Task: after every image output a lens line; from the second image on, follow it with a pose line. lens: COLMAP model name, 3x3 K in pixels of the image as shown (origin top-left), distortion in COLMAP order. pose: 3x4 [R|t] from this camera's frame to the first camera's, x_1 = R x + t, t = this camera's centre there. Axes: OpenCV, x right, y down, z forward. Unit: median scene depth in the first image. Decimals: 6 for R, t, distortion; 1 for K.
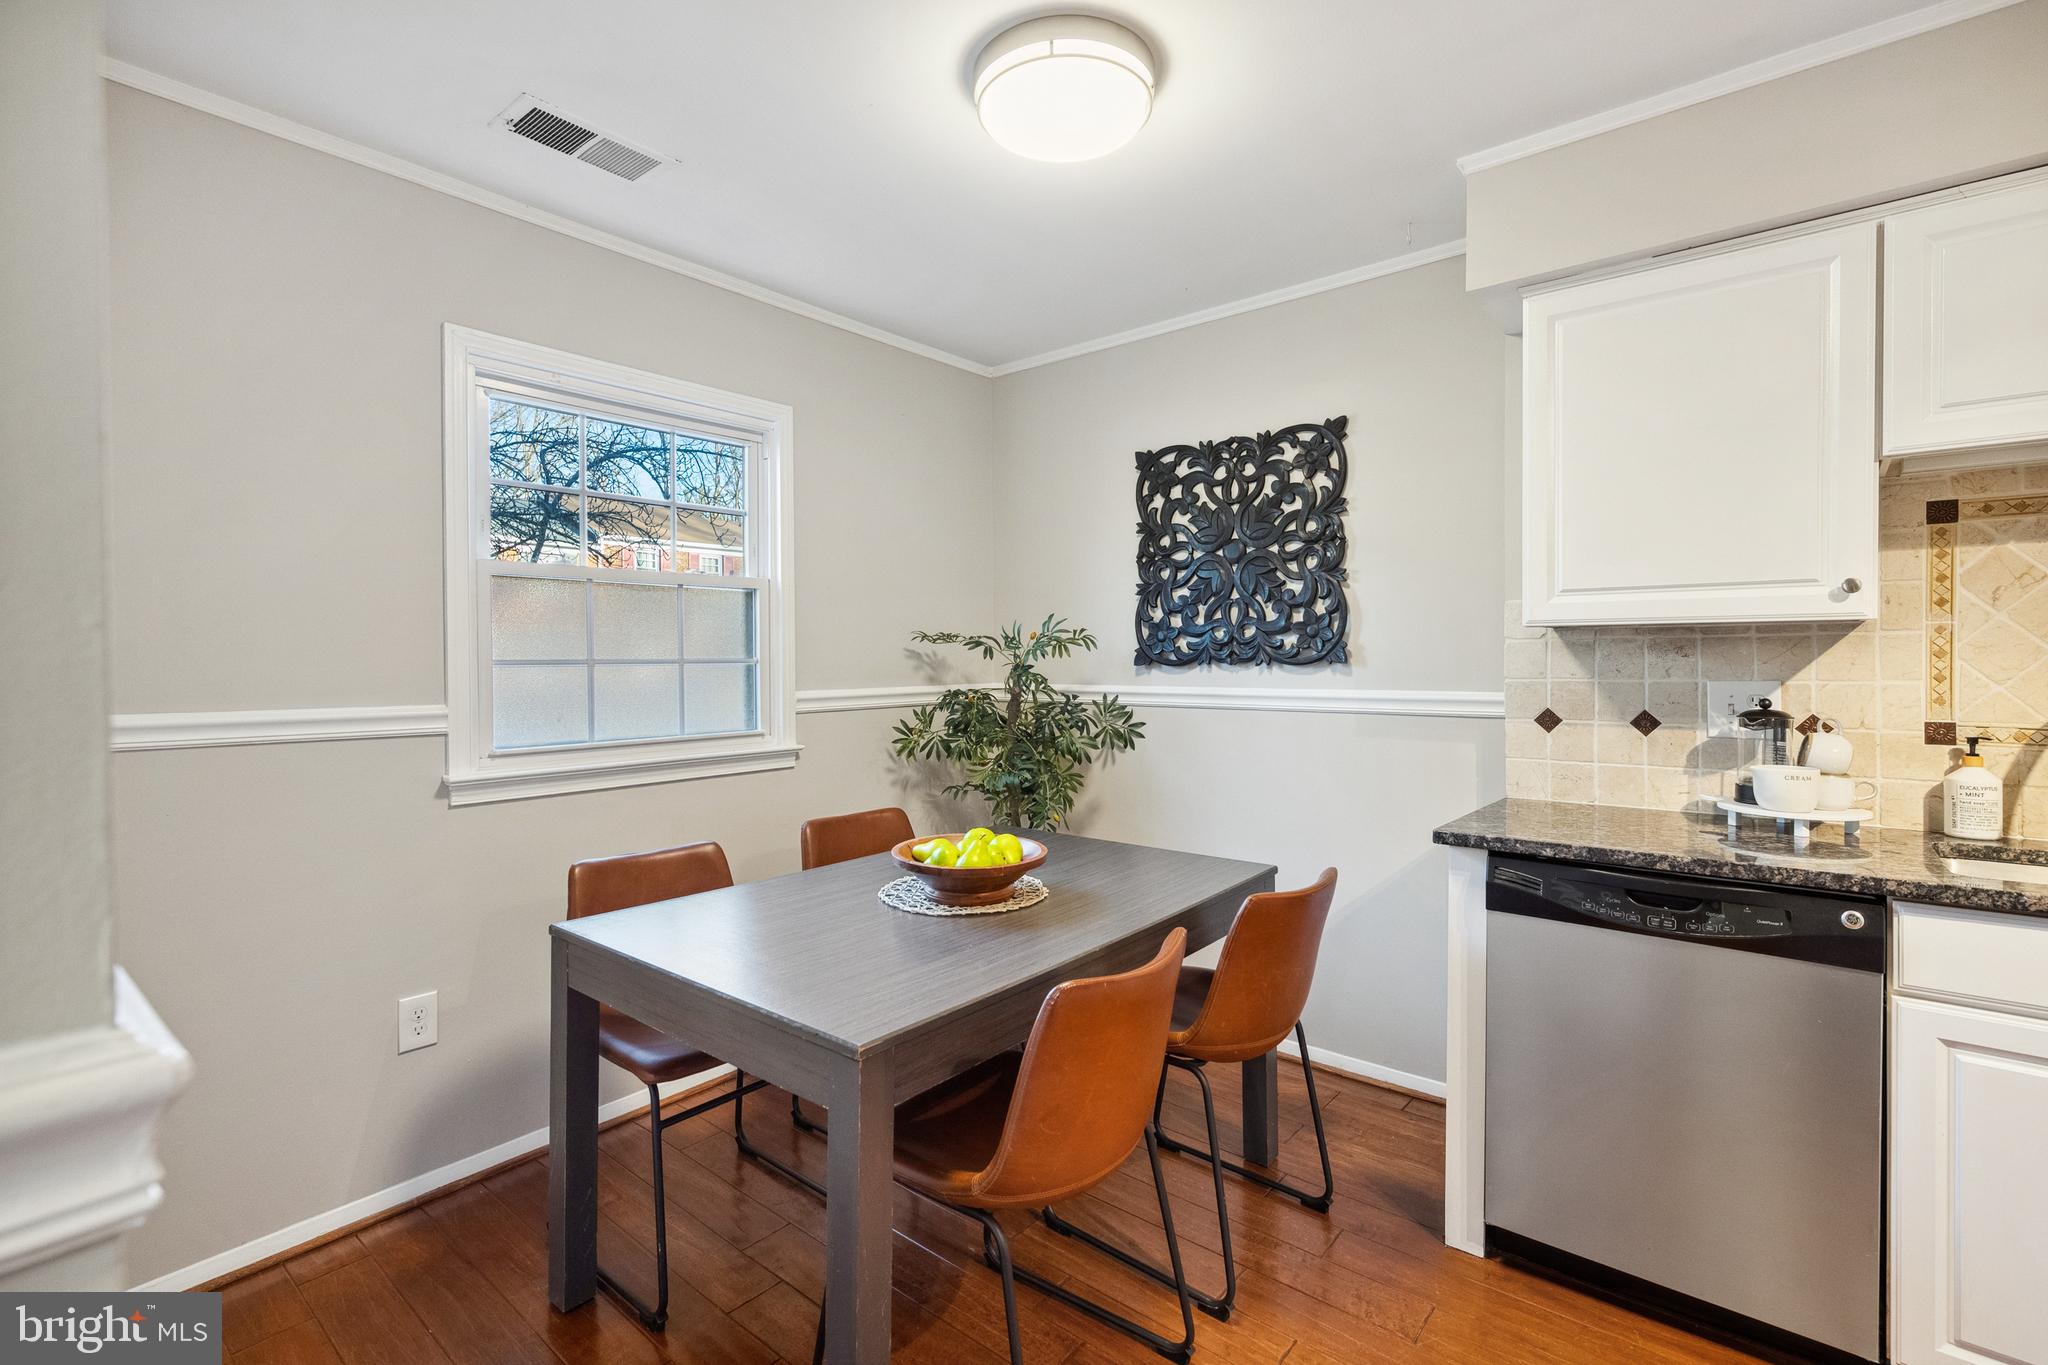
lens RADIAL K [[922.3, 0, 1020.6], [0, 922.3, 663.6], [0, 0, 1]] dist [0.003050, 0.000645]
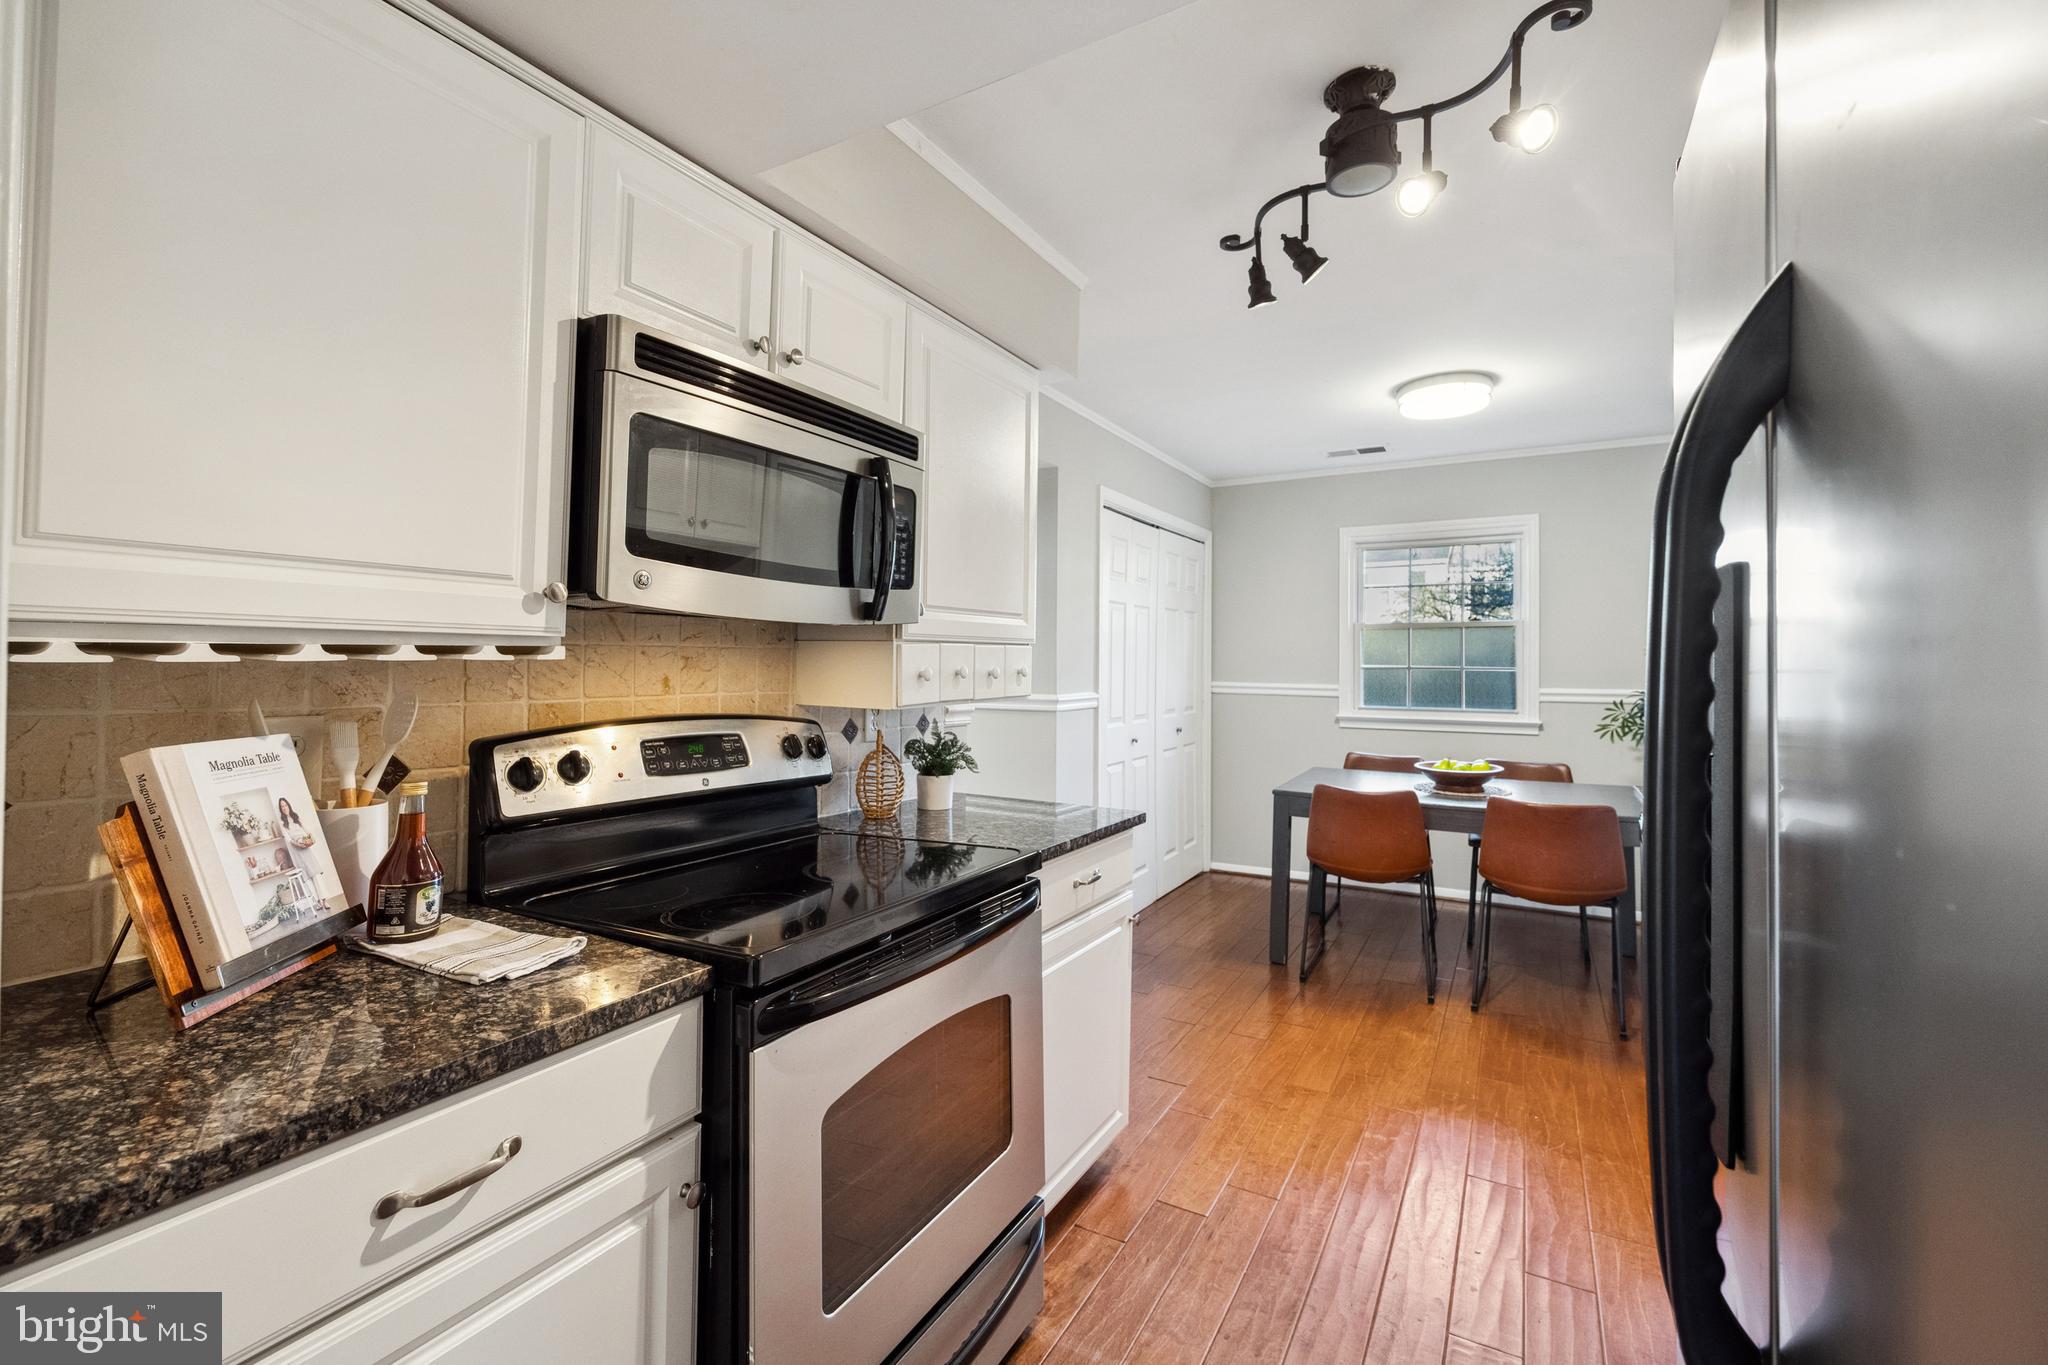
lens RADIAL K [[864.9, 0, 1032.0], [0, 864.9, 679.1], [0, 0, 1]] dist [-0.000722, -0.000251]
pose [[0.174811, 0.024261, -0.984303, 1.577961], [-0.012844, 0.999668, 0.022359, -0.012466], [0.984518, 0.008734, 0.175065, -0.205875]]
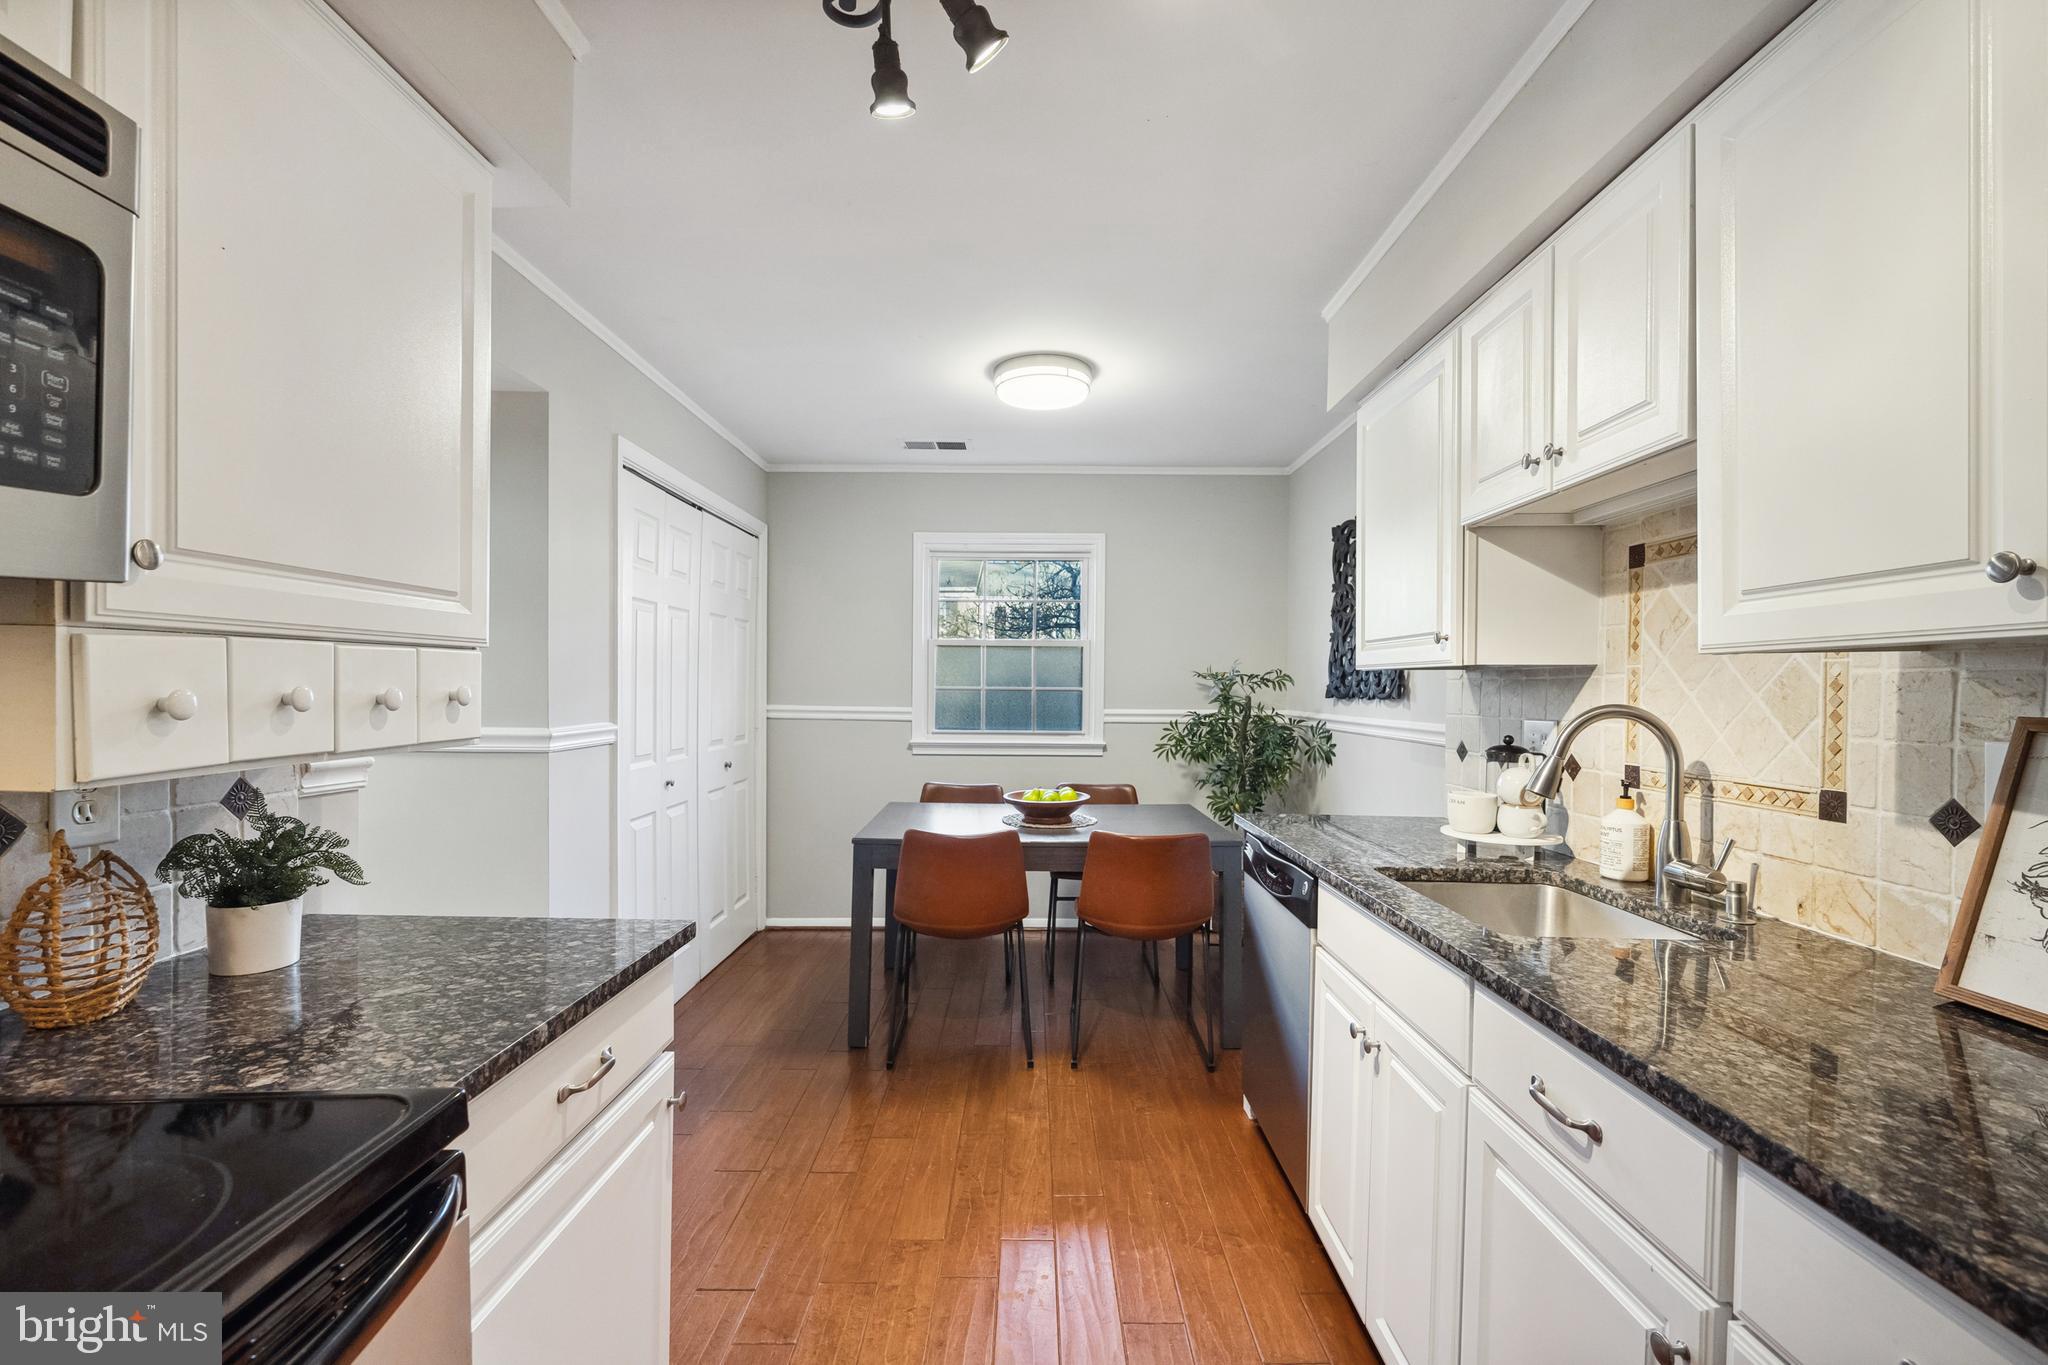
lens RADIAL K [[864.9, 0, 1018.4], [0, 864.9, 698.0], [0, 0, 1]] dist [-0.000722, -0.000251]
pose [[0.629968, 0.021123, -0.776334, 1.210574], [-0.016838, 0.999767, 0.013539, -0.010849], [0.776439, 0.004543, 0.630177, -0.102154]]
